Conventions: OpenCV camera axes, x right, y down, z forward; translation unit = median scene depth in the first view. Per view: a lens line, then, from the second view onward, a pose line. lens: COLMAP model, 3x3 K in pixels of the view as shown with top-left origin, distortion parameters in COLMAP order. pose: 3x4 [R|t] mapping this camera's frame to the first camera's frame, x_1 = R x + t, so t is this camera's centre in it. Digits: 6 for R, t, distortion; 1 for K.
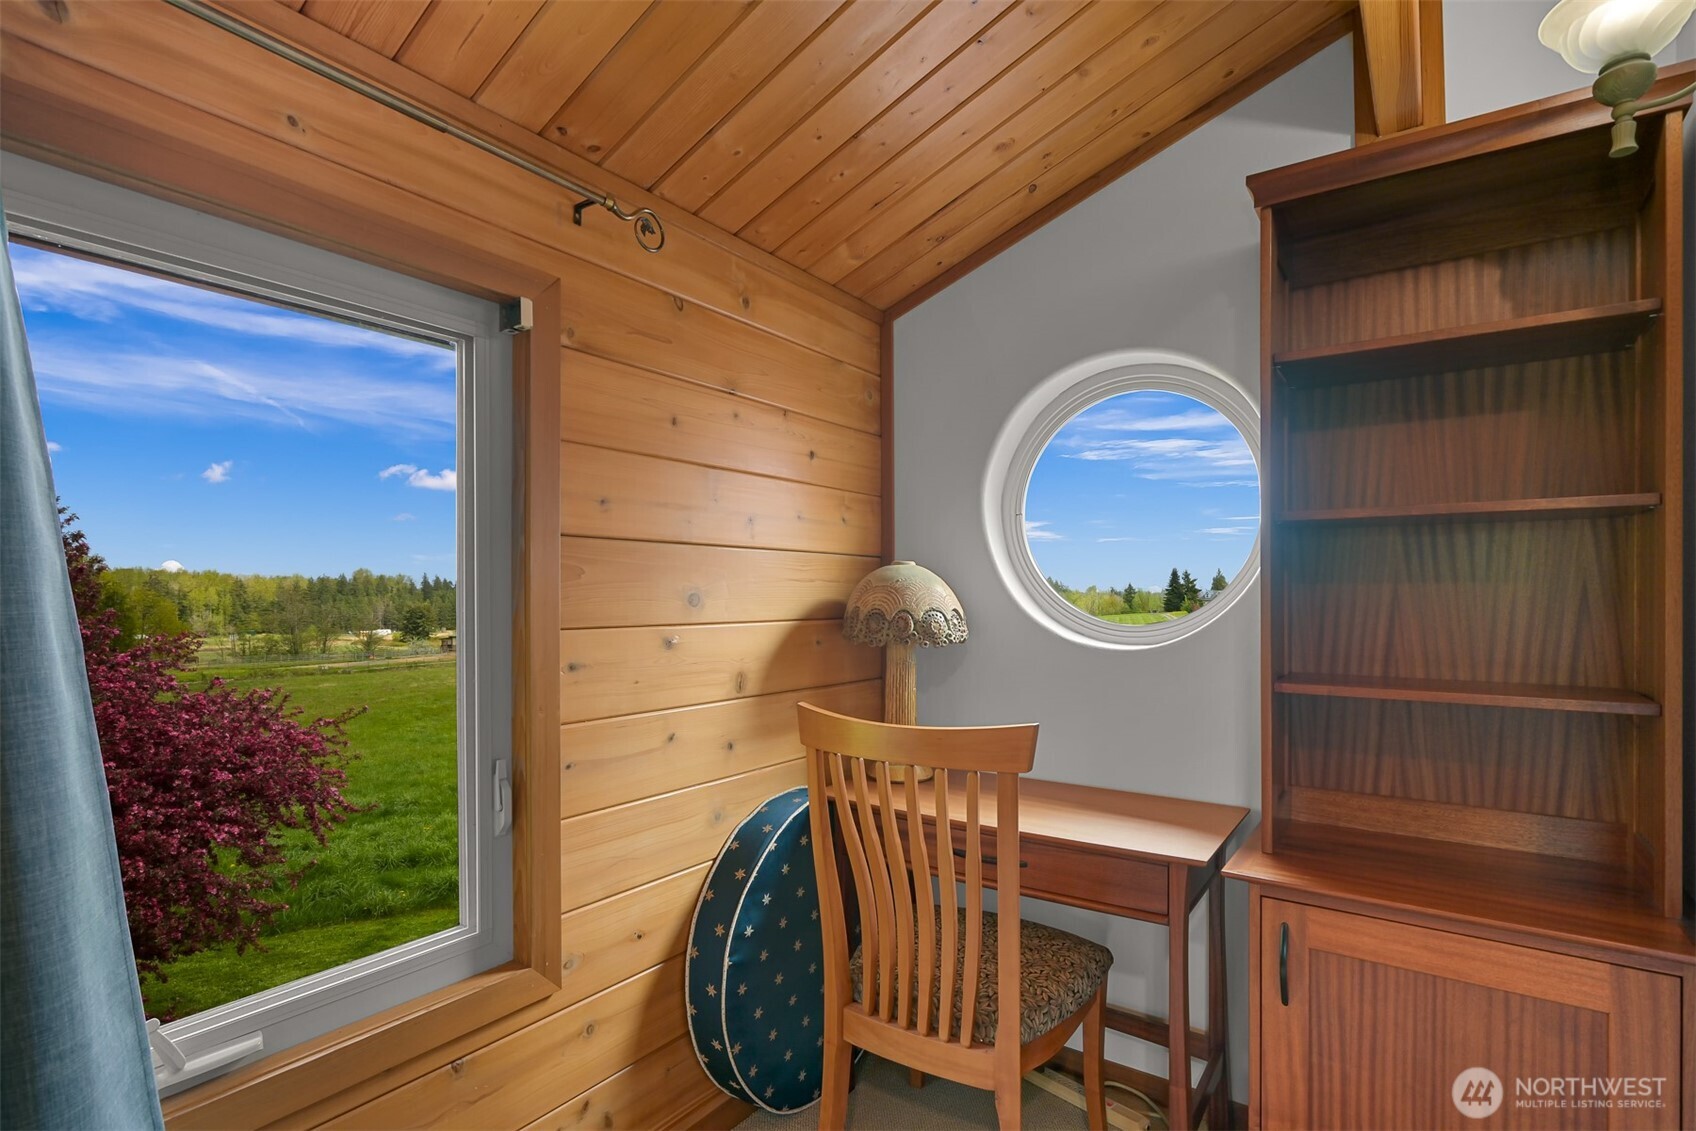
lens RADIAL K [[826.5, 0, 848.0], [0, 826.5, 565.5], [0, 0, 1]] dist [0.000531, 0.000034]
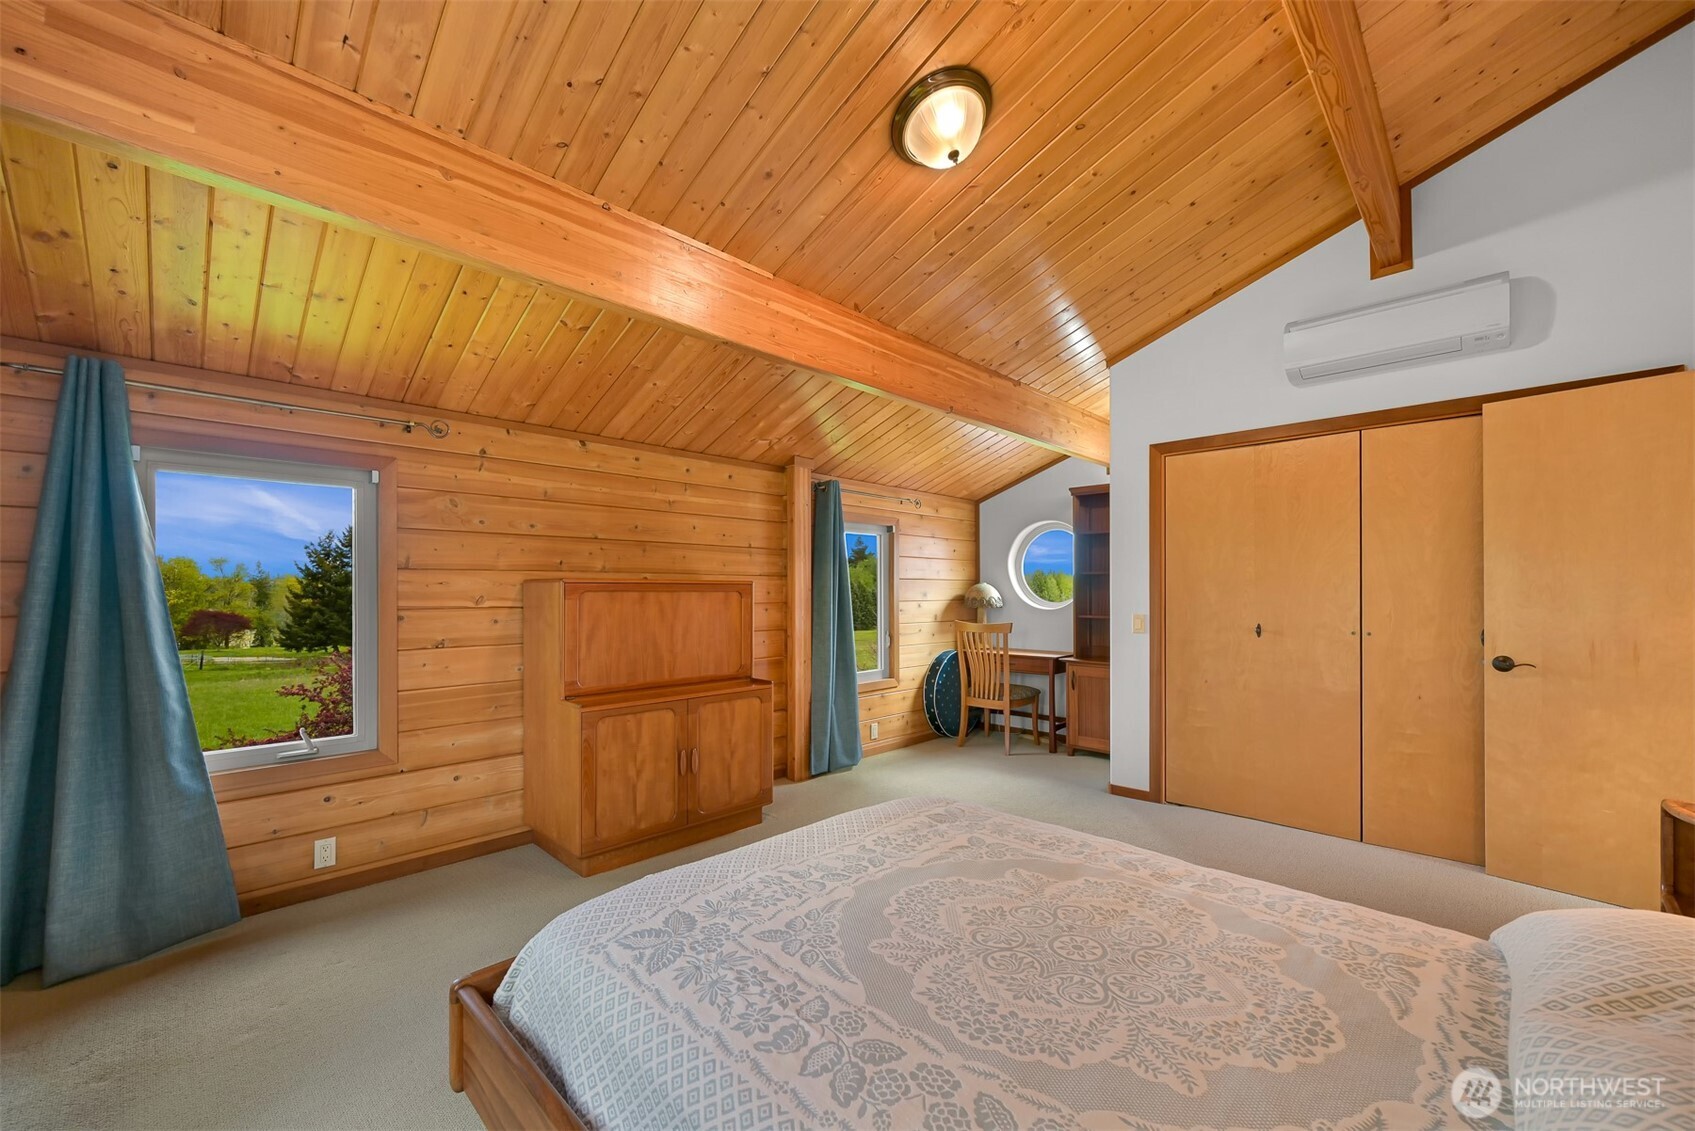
lens RADIAL K [[675.9, 0, 855.4], [0, 675.9, 575.7], [0, 0, 1]] dist [-0.000123, -0.000017]
pose [[0.990162, -0.005749, -0.139807, -0.068727], [0.006808, 0.999952, 0.007098, -0.065482], [0.139760, -0.007980, 0.990153, -2.054833]]
